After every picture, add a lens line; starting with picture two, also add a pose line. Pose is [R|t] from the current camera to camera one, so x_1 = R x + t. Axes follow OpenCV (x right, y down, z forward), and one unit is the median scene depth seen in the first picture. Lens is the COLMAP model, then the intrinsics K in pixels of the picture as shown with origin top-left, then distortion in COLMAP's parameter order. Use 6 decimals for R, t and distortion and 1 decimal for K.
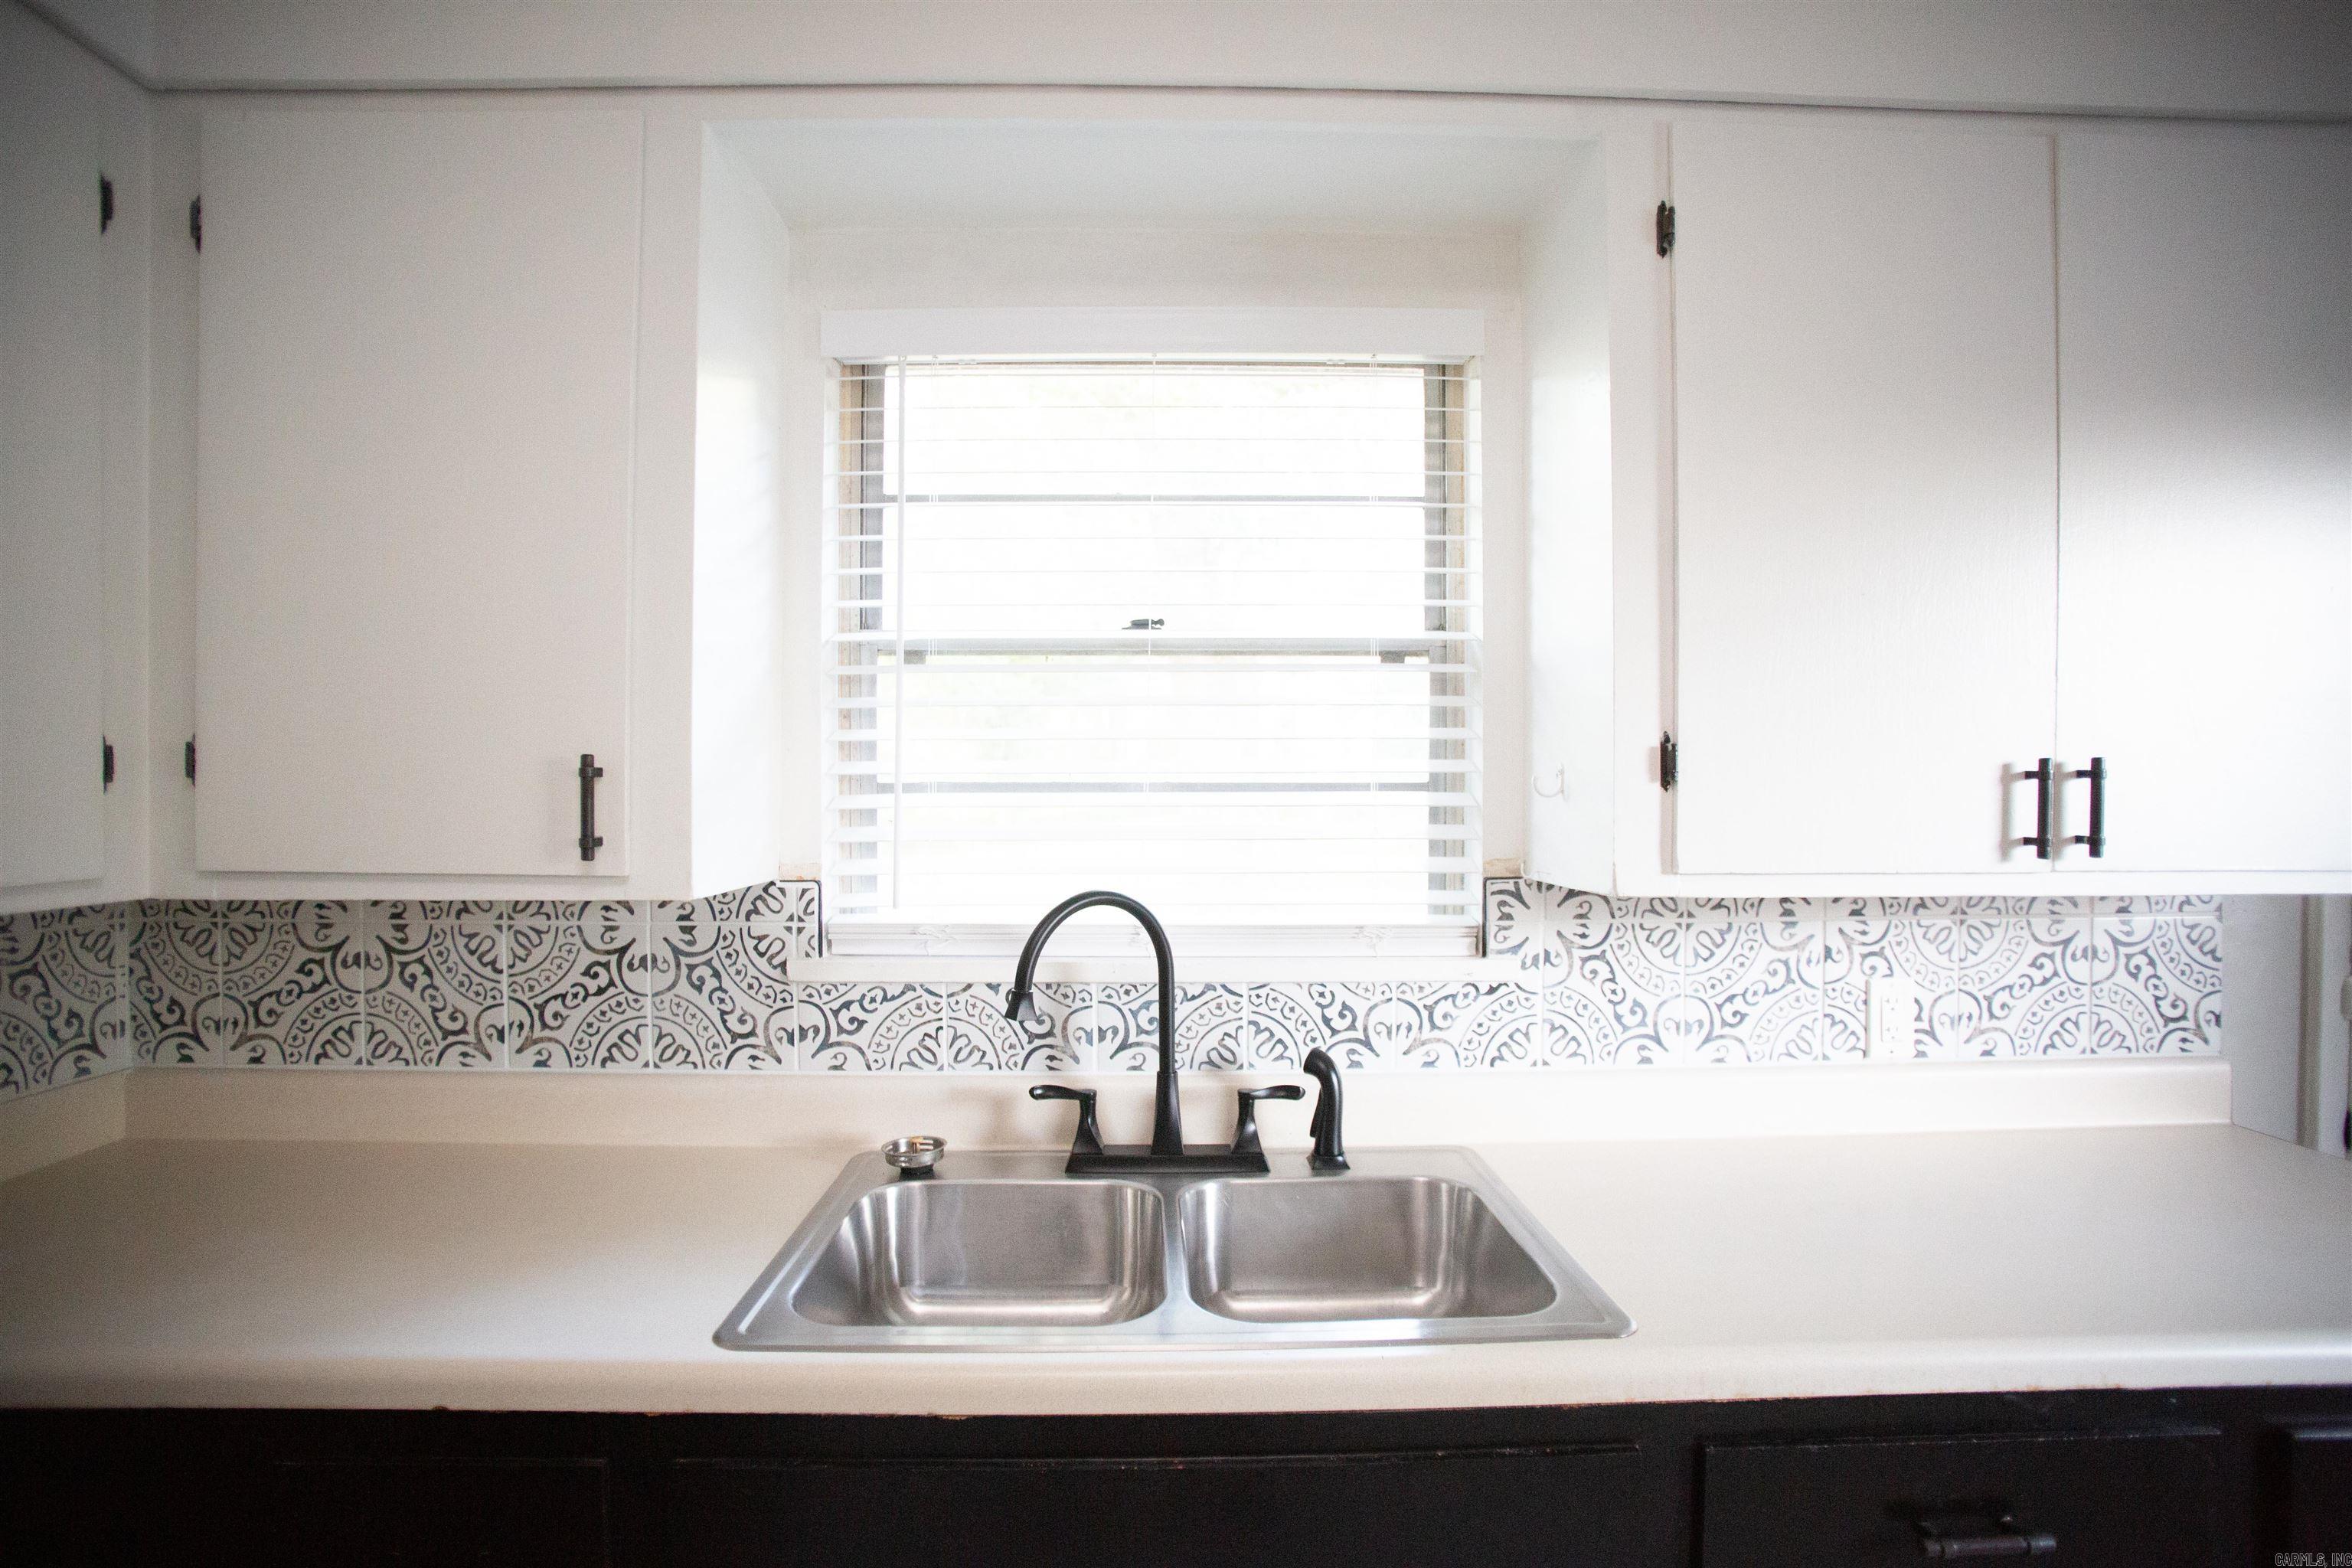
lens RADIAL K [[1170.1, 0, 1169.0], [0, 1170.1, 797.4], [0, 0, 1]] dist [-0.096765, 0.046802]
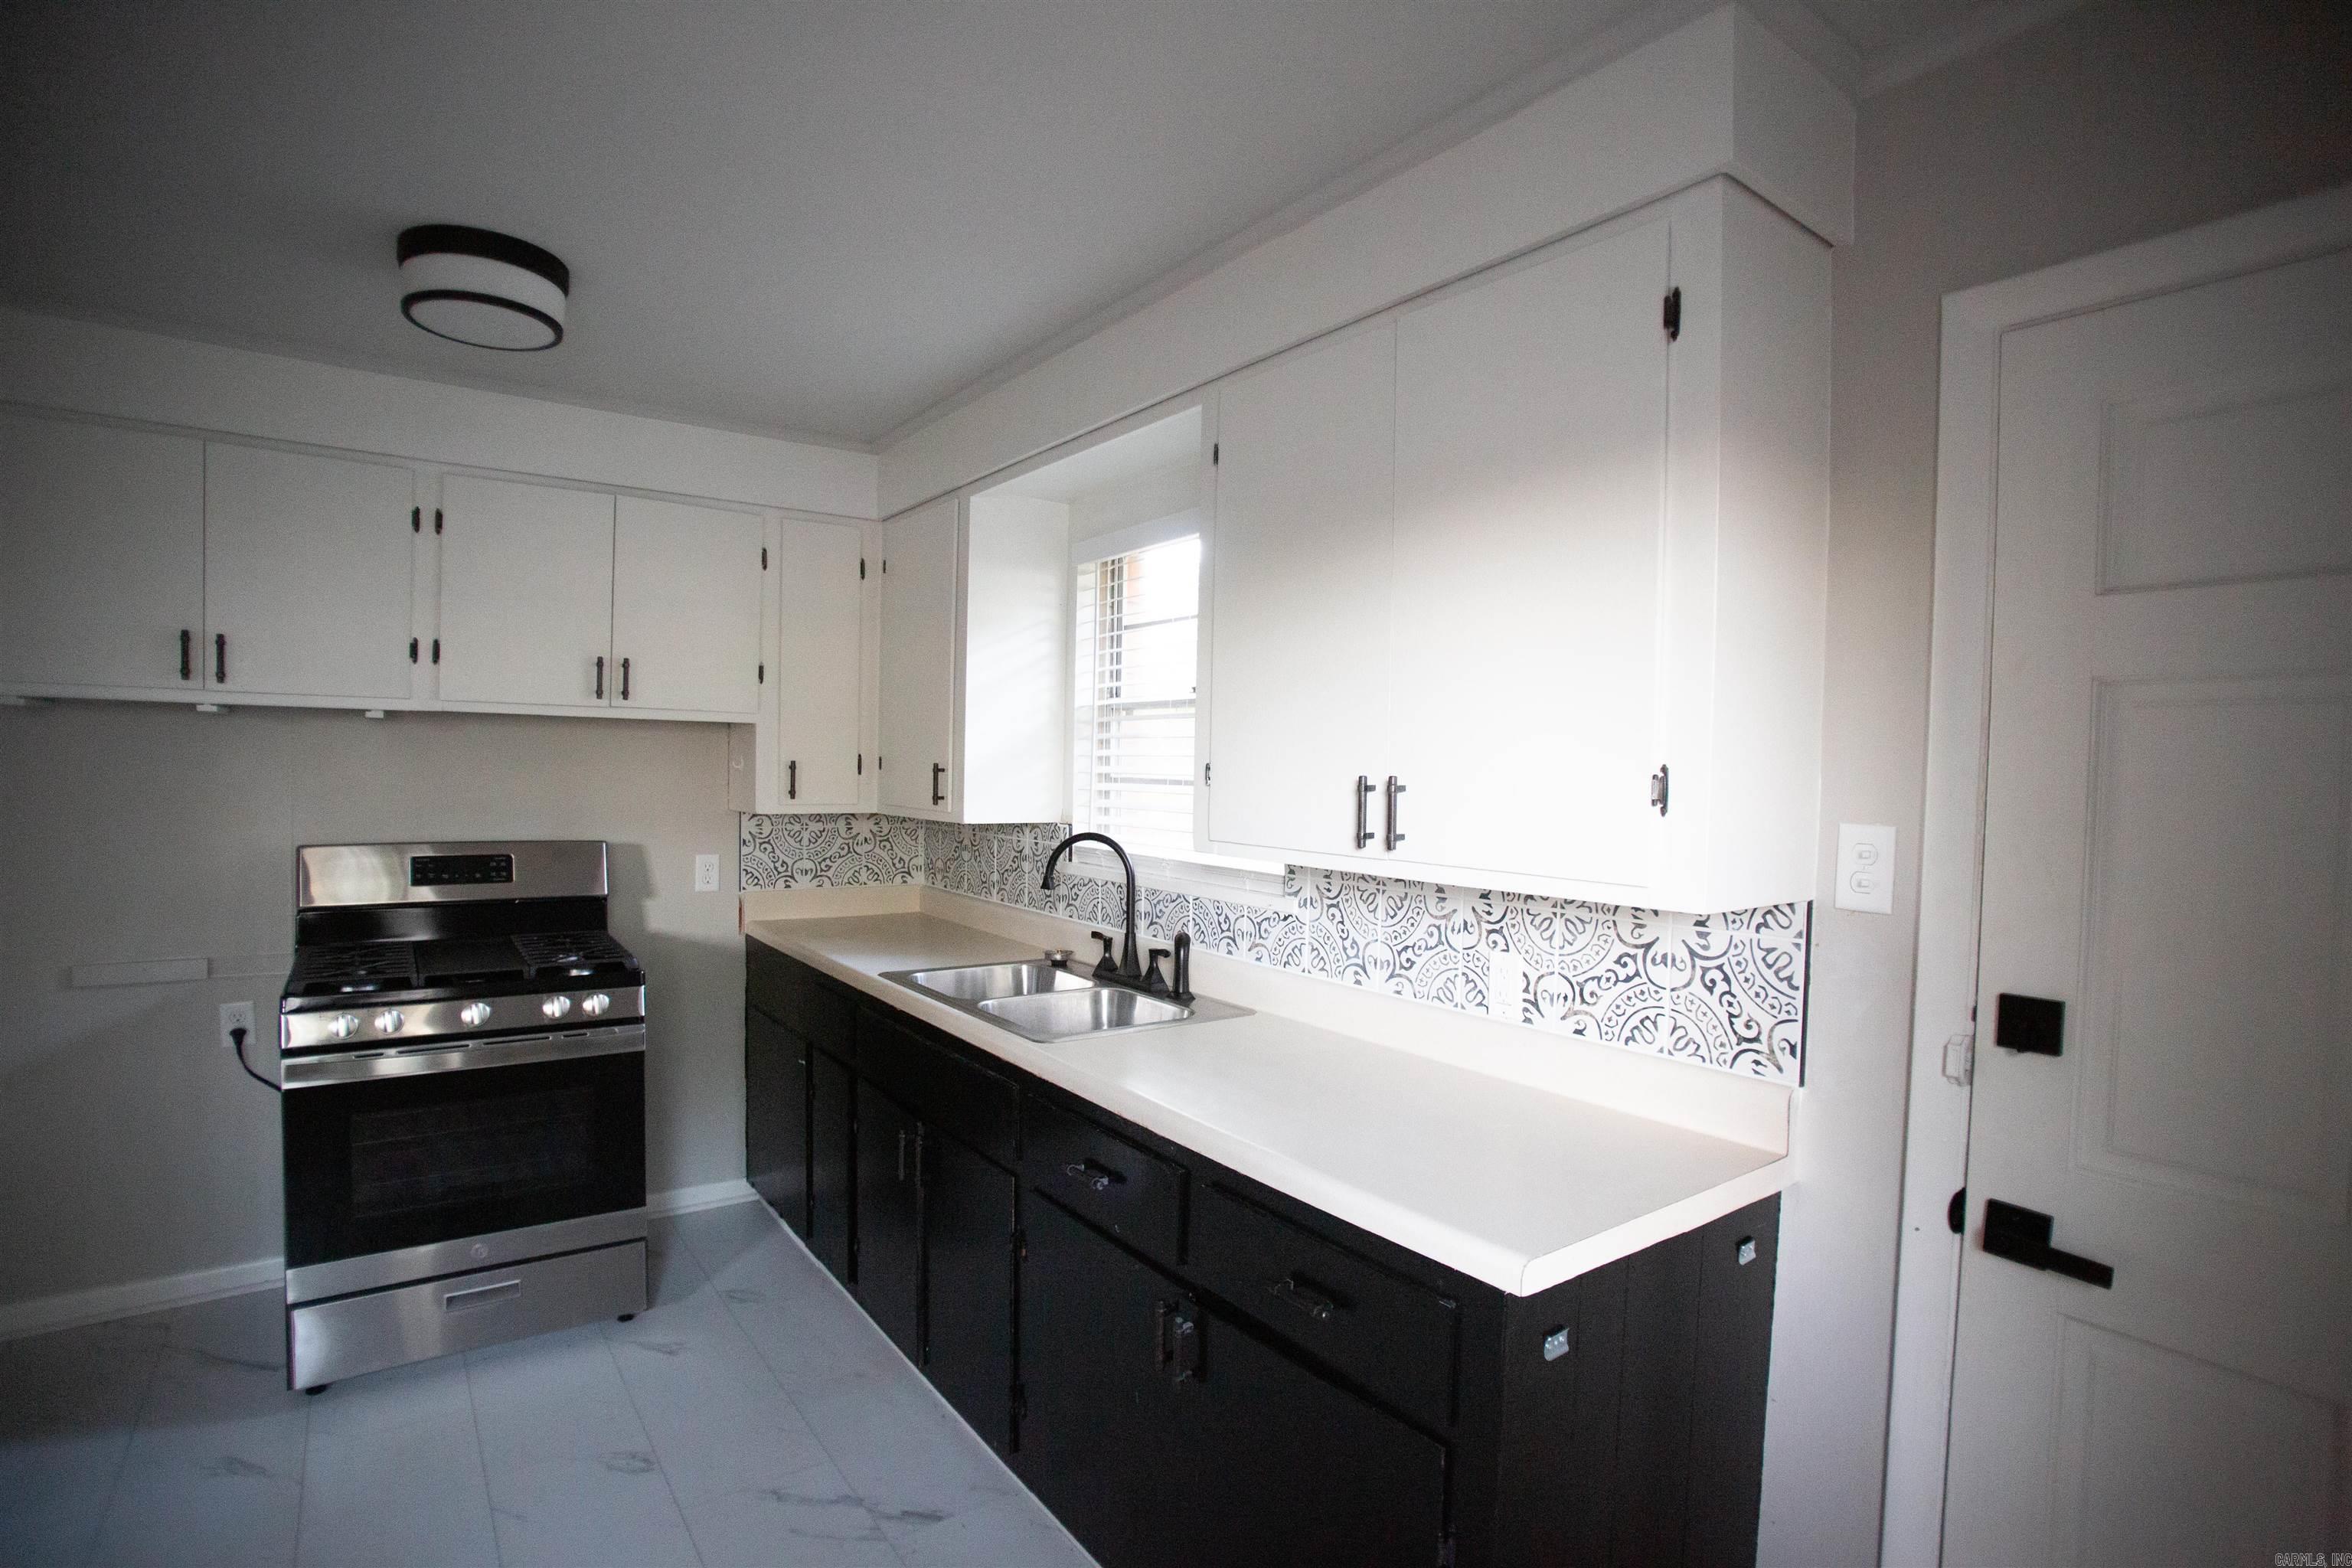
lens RADIAL K [[1150.4, 0, 1168.8], [0, 1150.4, 801.2], [0, 0, 1]] dist [-0.088625, 0.040803]
pose [[0.567354, 0.038313, -0.822582, 1.463283], [-0.043495, 0.998917, 0.016526, -0.009516], [0.822324, 0.026402, 0.568406, -0.009766]]
